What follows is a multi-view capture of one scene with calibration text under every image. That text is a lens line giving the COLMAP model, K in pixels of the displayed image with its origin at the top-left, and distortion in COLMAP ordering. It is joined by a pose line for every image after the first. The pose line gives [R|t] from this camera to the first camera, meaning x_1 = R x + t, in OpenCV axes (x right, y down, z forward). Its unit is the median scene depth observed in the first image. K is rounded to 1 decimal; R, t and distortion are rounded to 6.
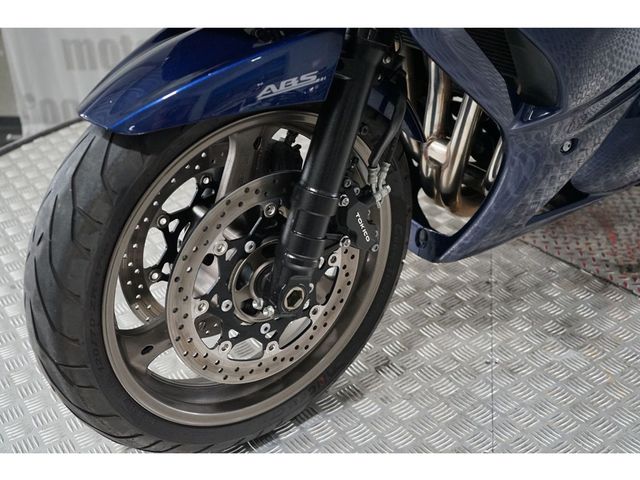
lens RADIAL K [[765.2, 0, 320.0], [0, 765.2, 240.0], [0, 0, 1]] dist [0.017138, -0.003041]
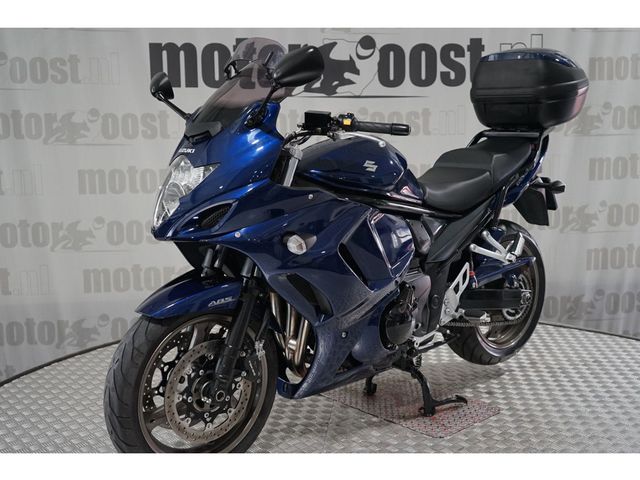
lens RADIAL K [[765.2, 0, 320.0], [0, 765.2, 240.0], [0, 0, 1]] dist [0.017138, -0.003041]
pose [[0.996105, 0.009731, 0.087637, 0.054156], [0.023555, 0.928406, -0.370820, 0.473494], [-0.084971, 0.371439, 0.924561, -1.235378]]
